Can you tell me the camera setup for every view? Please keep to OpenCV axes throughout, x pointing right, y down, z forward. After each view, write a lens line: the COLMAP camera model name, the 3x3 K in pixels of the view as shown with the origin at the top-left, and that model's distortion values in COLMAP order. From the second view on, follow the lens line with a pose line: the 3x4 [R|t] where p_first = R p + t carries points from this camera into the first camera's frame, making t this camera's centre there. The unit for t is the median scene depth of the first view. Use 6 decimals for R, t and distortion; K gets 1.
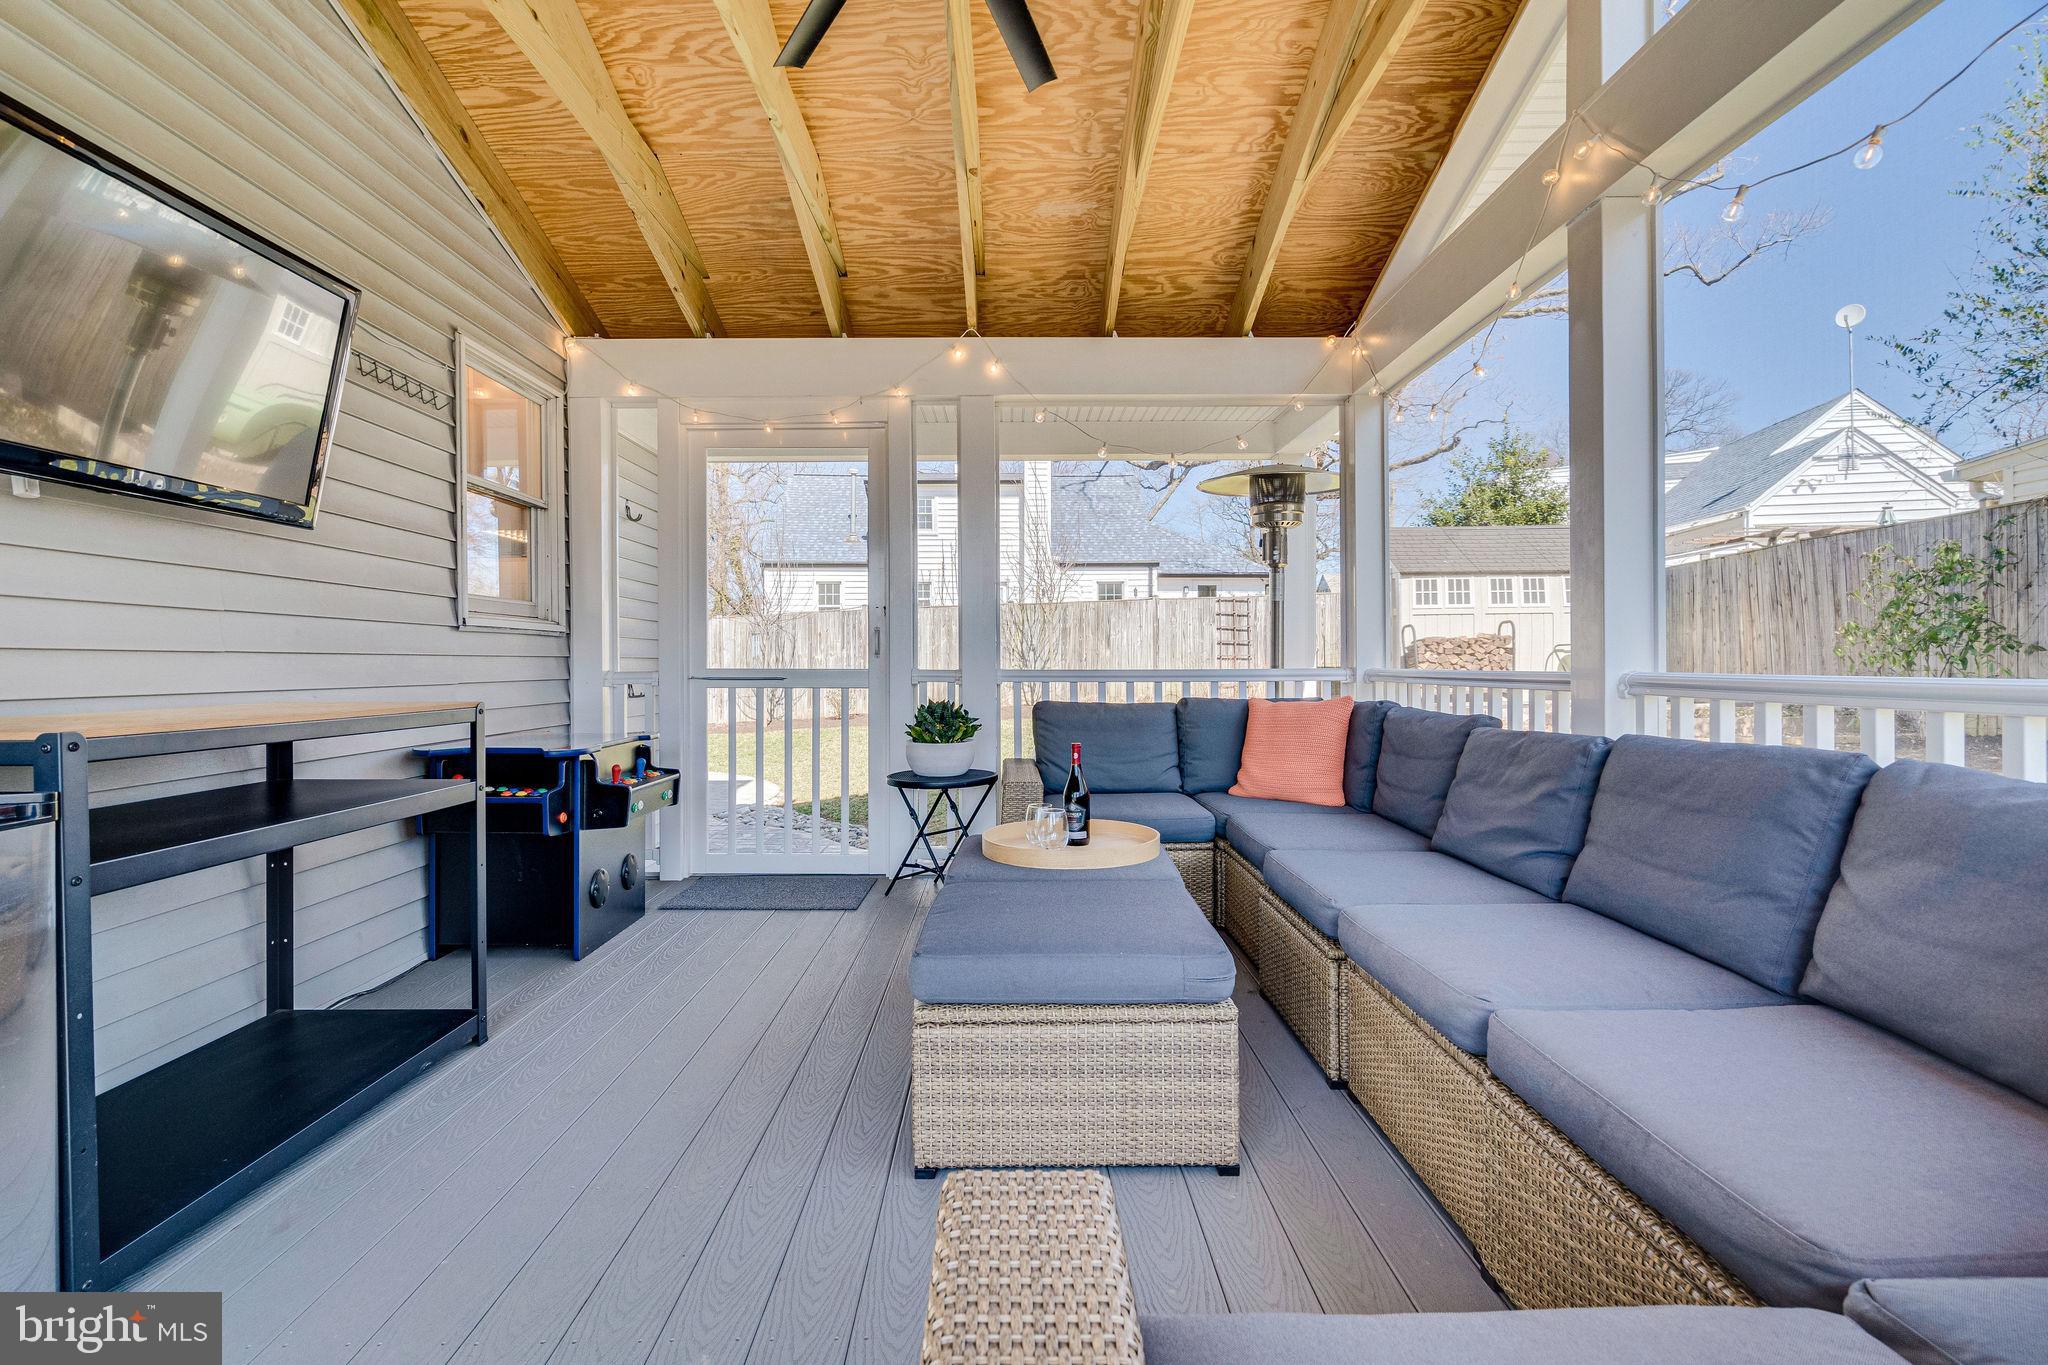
lens RADIAL K [[930.0, 0, 1018.6], [0, 930.0, 669.8], [0, 0, 1]] dist [0.000112, 0.000574]
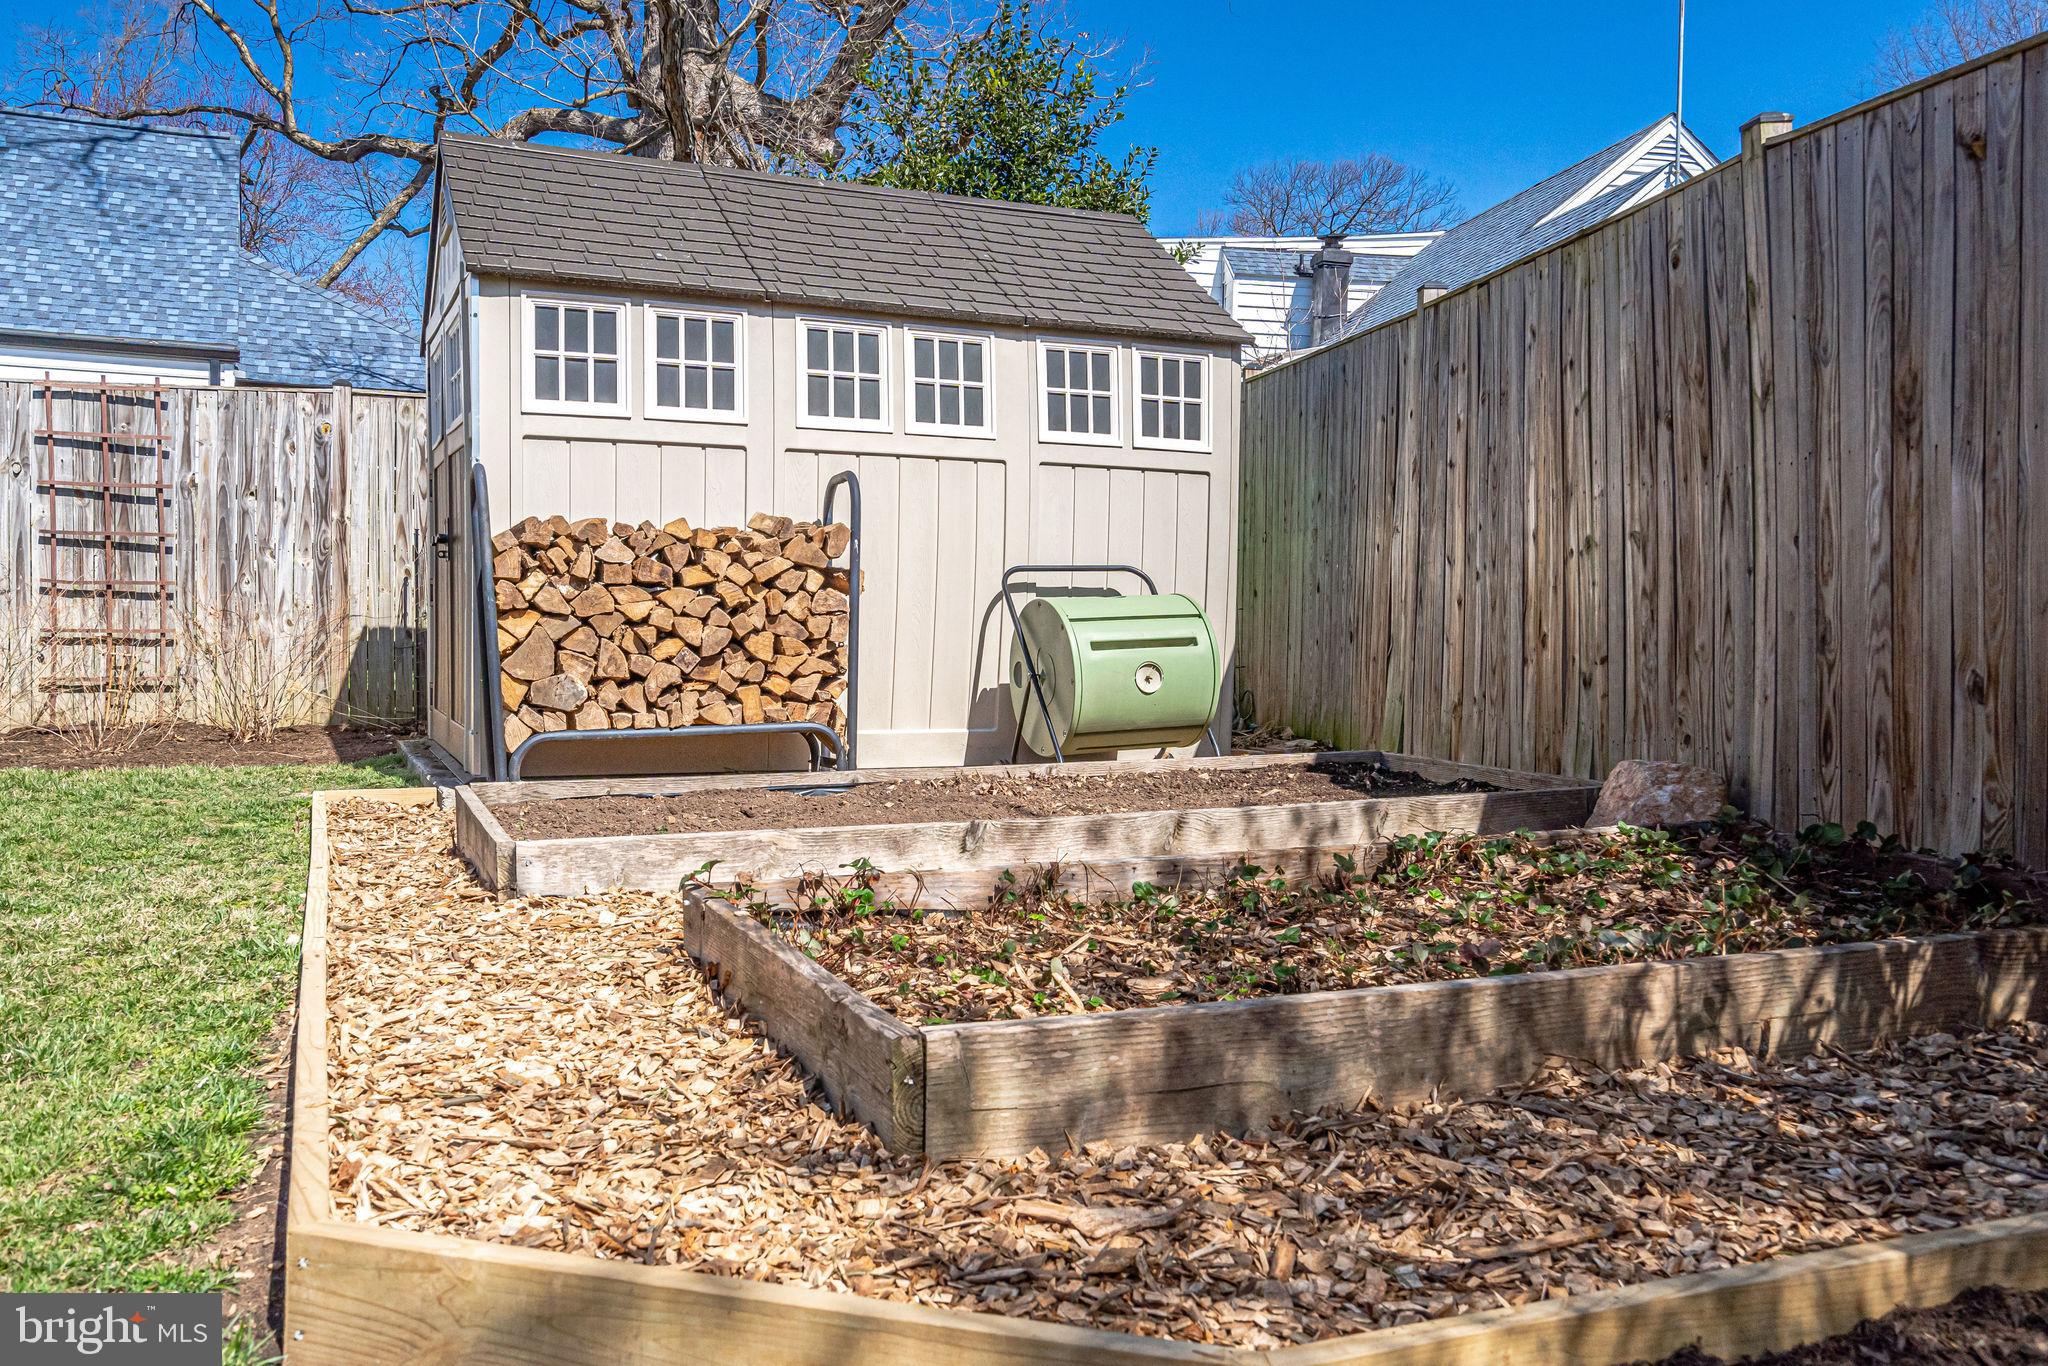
lens RADIAL K [[1646.6, 0, 1024.0], [0, 1646.6, 683.0], [0, 0, 1]] dist [0.027388, 0.004012]
pose [[0.917487, 0.009056, 0.397662, 0.375930], [-0.020048, 0.999523, 0.023492, -0.002361], [-0.397259, -0.029526, 0.917231, 0.518131]]
